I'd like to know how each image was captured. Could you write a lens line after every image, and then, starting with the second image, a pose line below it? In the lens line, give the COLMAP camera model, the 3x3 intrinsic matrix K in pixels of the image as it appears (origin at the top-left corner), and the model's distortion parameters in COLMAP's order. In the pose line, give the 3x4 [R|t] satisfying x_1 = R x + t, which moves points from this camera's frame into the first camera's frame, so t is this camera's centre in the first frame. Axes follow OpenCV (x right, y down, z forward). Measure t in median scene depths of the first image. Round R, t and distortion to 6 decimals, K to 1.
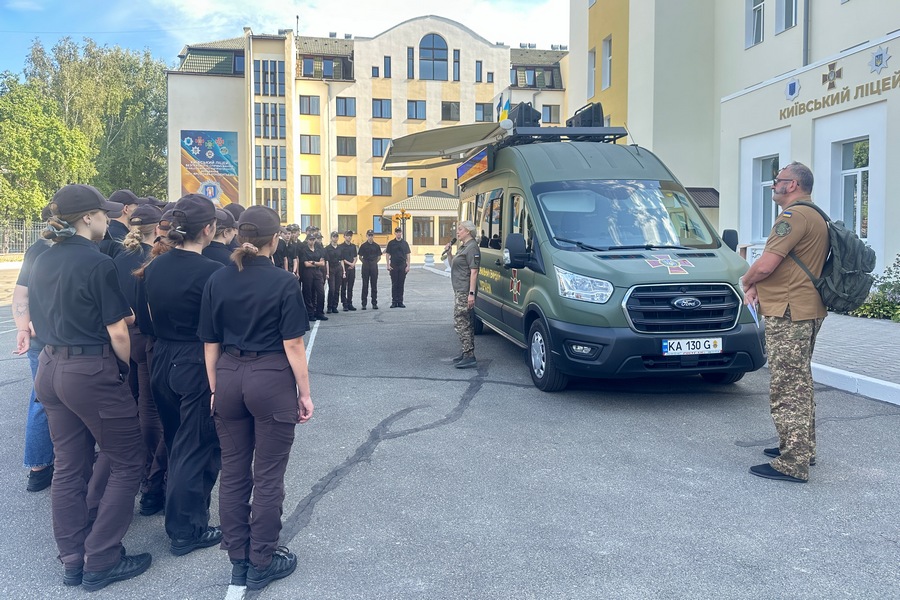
lens RADIAL K [[636.3, 0, 449.2], [0, 636.3, 279.4], [0, 0, 1]] dist [0.056889, -0.083021]
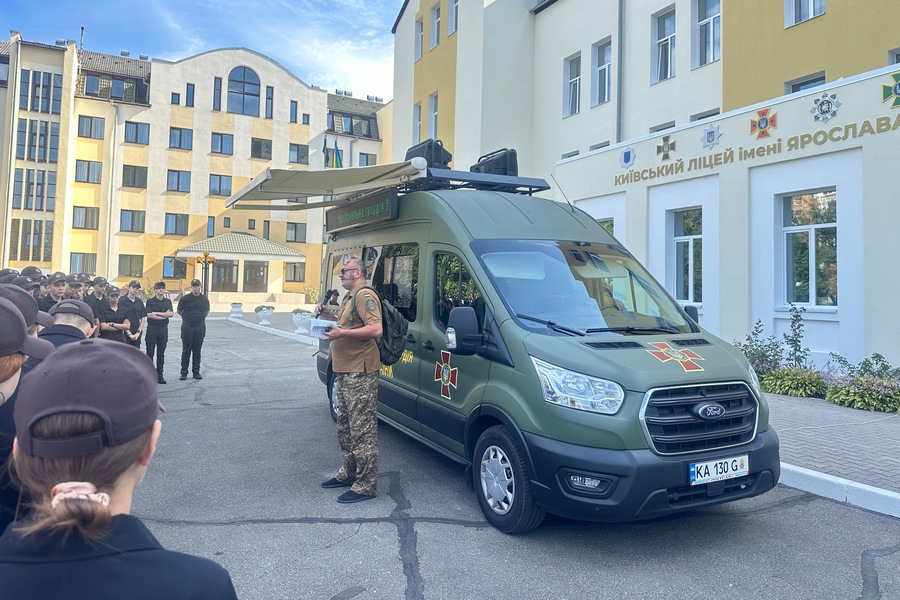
lens RADIAL K [[636.3, 0, 455.0], [0, 636.3, 267.2], [0, 0, 1]] dist [0.056889, -0.083021]
pose [[0.948633, 0.035605, 0.314370, -0.052730], [-0.006641, 0.995669, -0.092726, -0.019697], [-0.316310, 0.085875, 0.944761, 0.119736]]
